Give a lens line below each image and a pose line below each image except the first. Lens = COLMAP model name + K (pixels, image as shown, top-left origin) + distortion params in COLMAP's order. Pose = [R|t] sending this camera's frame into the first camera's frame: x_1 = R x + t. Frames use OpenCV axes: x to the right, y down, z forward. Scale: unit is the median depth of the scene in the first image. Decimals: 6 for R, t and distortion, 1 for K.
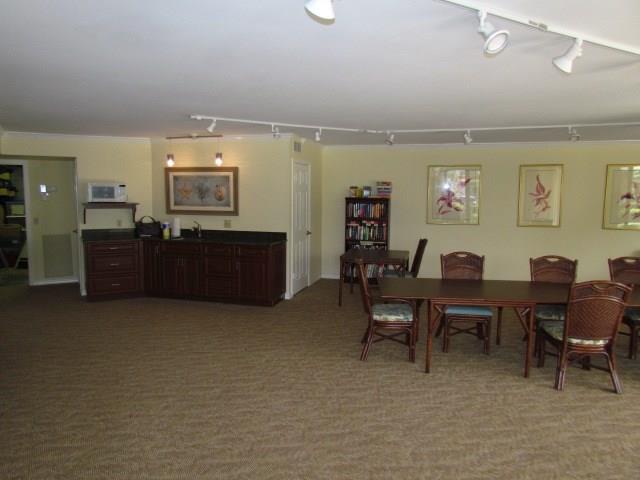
lens RADIAL K [[452.9, 0, 320.0], [0, 452.9, 240.0], [0, 0, 1]] dist [-0.002463, 0.004377]
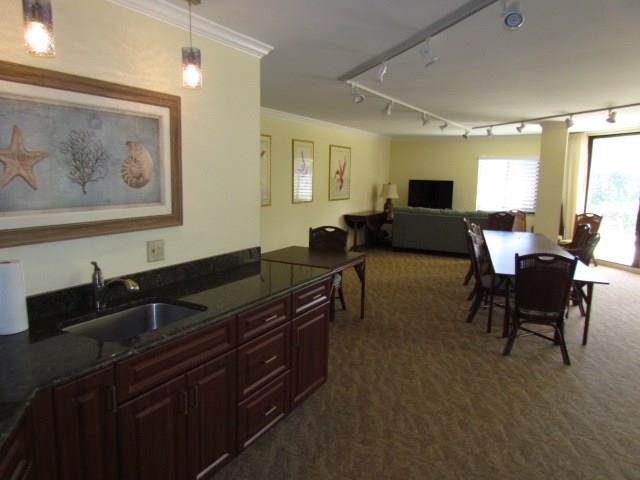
lens RADIAL K [[452.9, 0, 320.0], [0, 452.9, 240.0], [0, 0, 1]] dist [-0.002463, 0.004377]
pose [[0.239080, -0.145788, 0.959993, -0.523991], [0.079775, 0.988271, 0.130215, -0.081211], [-0.967717, 0.045452, 0.247907, 0.778990]]
